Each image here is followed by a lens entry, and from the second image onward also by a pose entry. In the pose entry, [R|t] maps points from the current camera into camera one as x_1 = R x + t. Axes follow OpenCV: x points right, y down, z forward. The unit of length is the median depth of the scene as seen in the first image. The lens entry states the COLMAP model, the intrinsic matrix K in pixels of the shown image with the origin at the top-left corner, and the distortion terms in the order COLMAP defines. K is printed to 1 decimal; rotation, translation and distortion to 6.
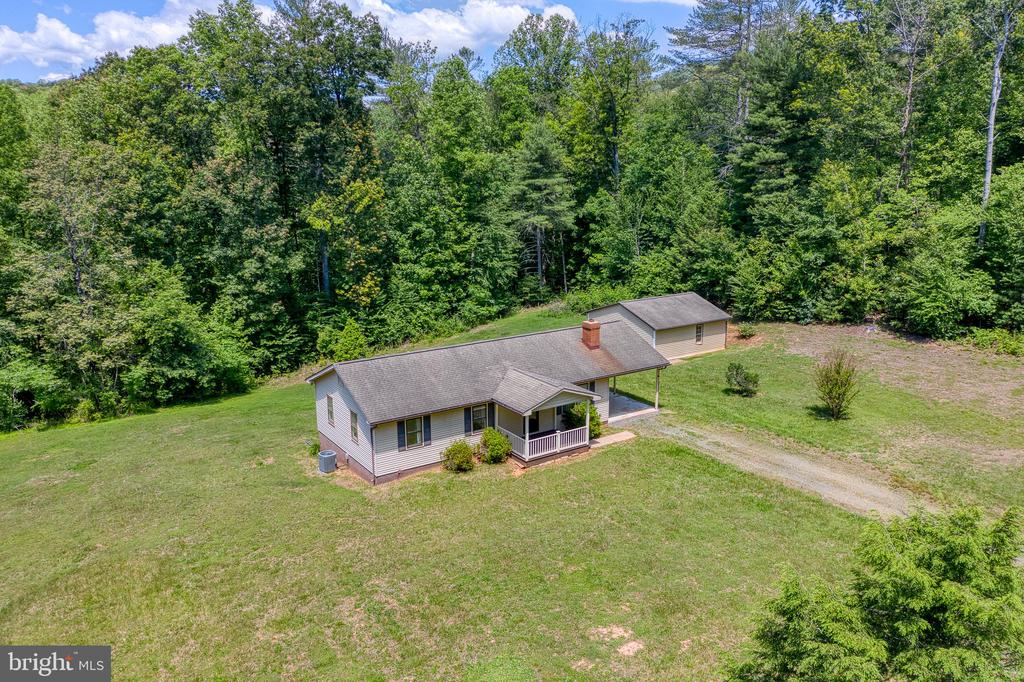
lens RADIAL K [[787.9, 0, 514.4], [0, 787.9, 337.5], [0, 0, 1]] dist [-0.041150, 0.006617]
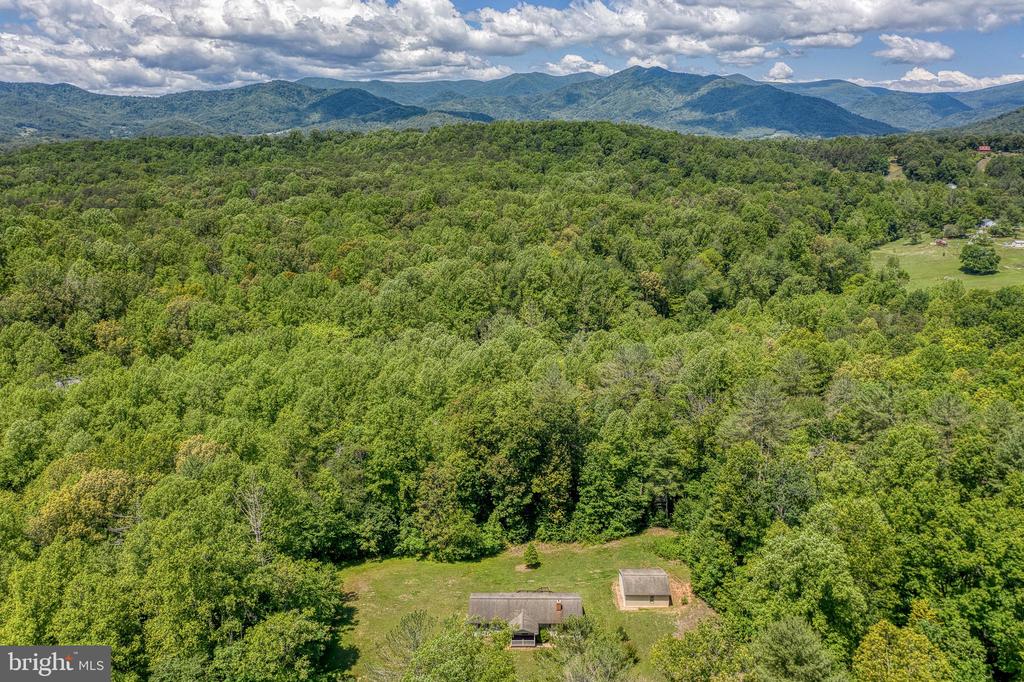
lens RADIAL K [[787.9, 0, 509.5], [0, 787.9, 342.4], [0, 0, 1]] dist [-0.041150, 0.006617]
pose [[0.826513, 0.151577, -0.542125, 0.908846], [-0.133427, 0.988372, 0.072928, -0.762555], [0.546876, 0.012058, 0.837127, -1.013347]]
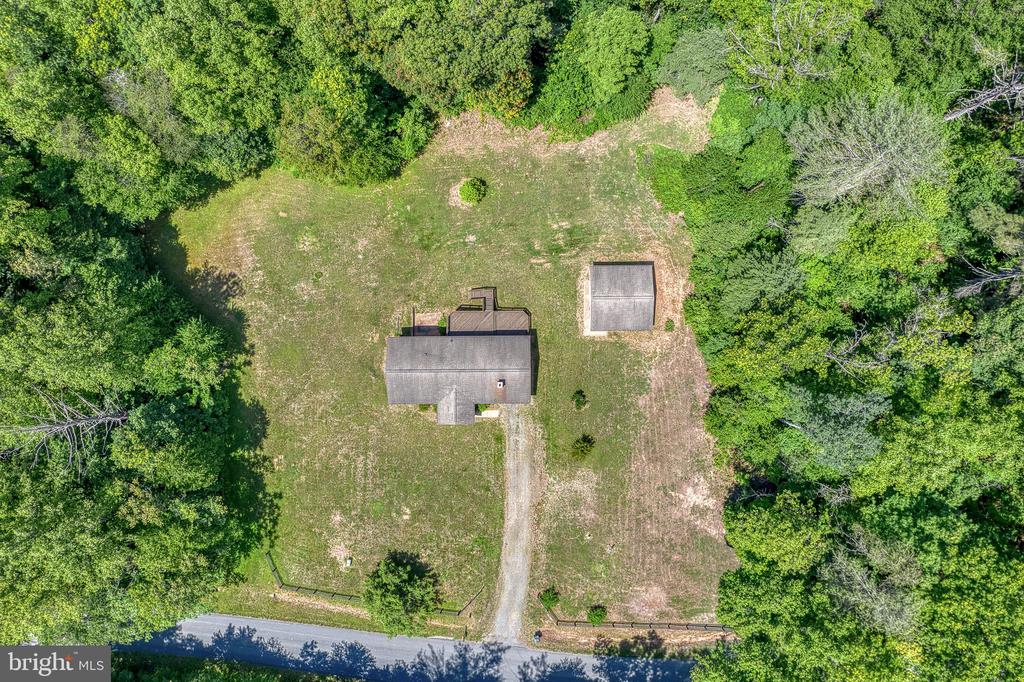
lens RADIAL K [[787.9, 0, 514.4], [0, 787.9, 343.7], [0, 0, 1]] dist [-0.041150, 0.006617]
pose [[0.835429, 0.549198, -0.020962, 0.077139], [-0.104279, 0.195844, 0.975075, -1.483425], [0.539614, -0.812420, 0.220883, 0.415228]]
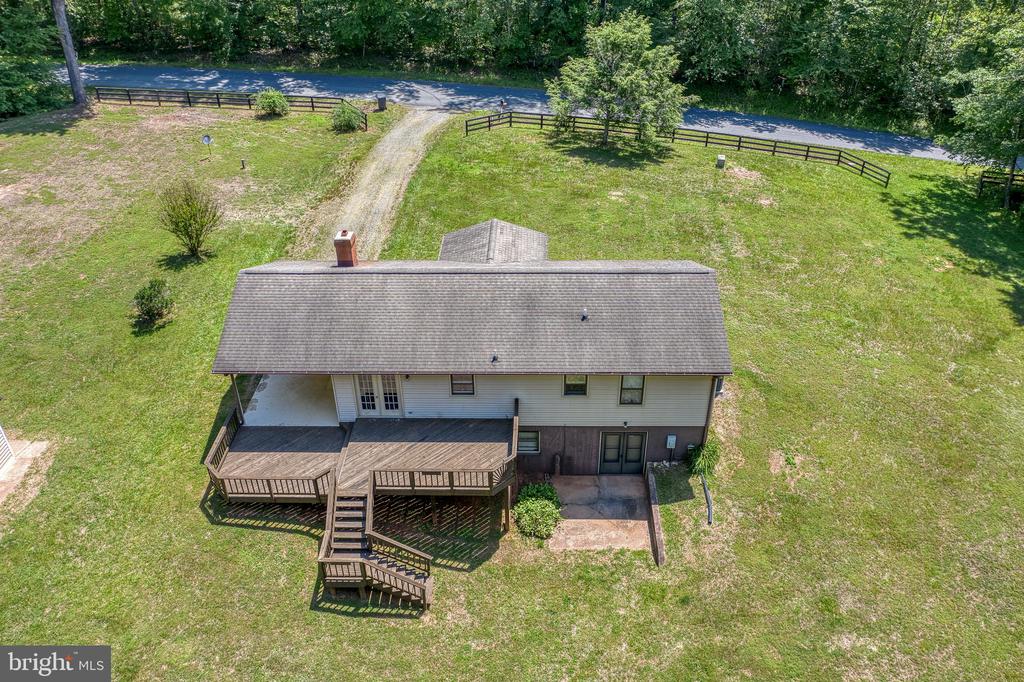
lens RADIAL K [[787.9, 0, 511.1], [0, 787.9, 350.5], [0, 0, 1]] dist [-0.041150, 0.006617]
pose [[-0.817023, -0.308050, 0.487419, -0.268713], [0.141578, 0.712274, 0.687475, -0.274710], [-0.558953, 0.630691, -0.538332, 0.911229]]
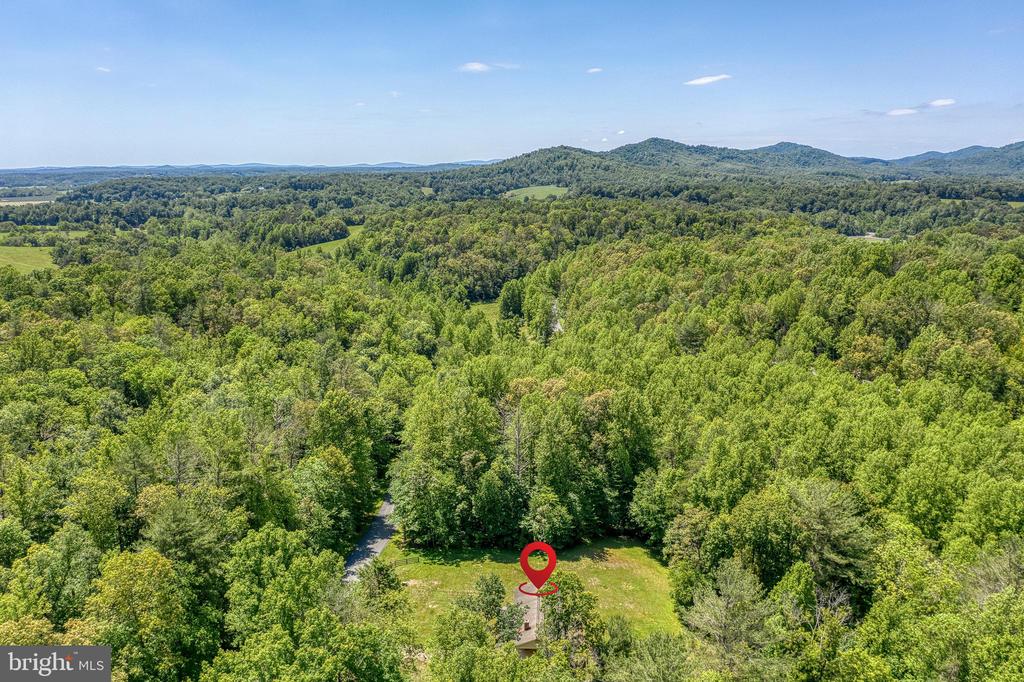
lens RADIAL K [[787.9, 0, 510.6], [0, 787.9, 337.7], [0, 0, 1]] dist [-0.041150, 0.006617]
pose [[-0.596746, 0.177551, -0.782540, 1.481653], [-0.181660, 0.920002, 0.347269, -1.323223], [0.781597, 0.349388, -0.516754, 1.386934]]
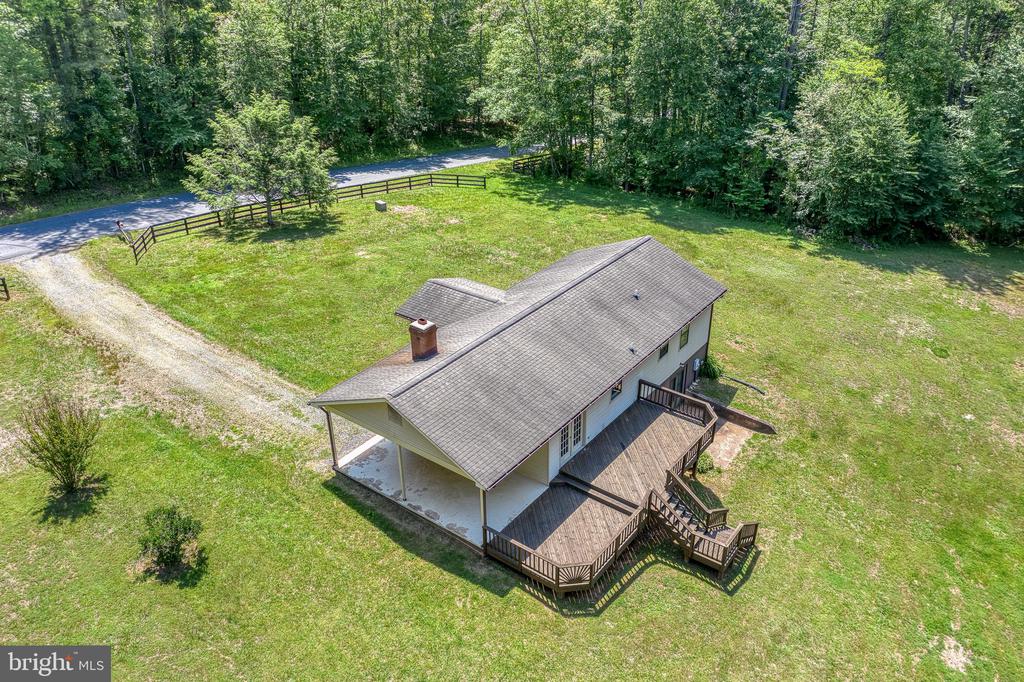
lens RADIAL K [[787.9, 0, 531.2], [0, 787.9, 342.6], [0, 0, 1]] dist [-0.041150, 0.006617]
pose [[-0.942044, 0.174223, -0.286704, 0.135053], [-0.058493, 0.756201, 0.651720, -0.296158], [0.330351, 0.630719, -0.702184, 1.005461]]
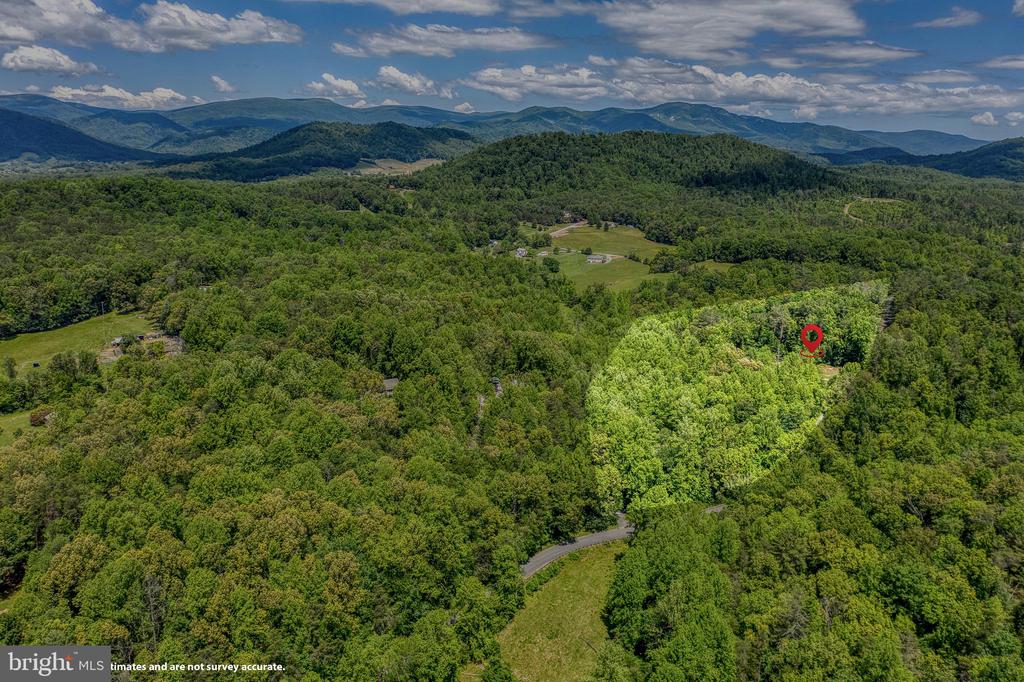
lens RADIAL K [[787.9, 0, 512.5], [0, 787.9, 342.0], [0, 0, 1]] dist [-0.041150, 0.006617]
pose [[0.941512, -0.064034, 0.330839, -4.842865], [0.060470, 0.997948, 0.021063, -0.563513], [-0.331509, 0.000175, 0.943452, -5.381029]]
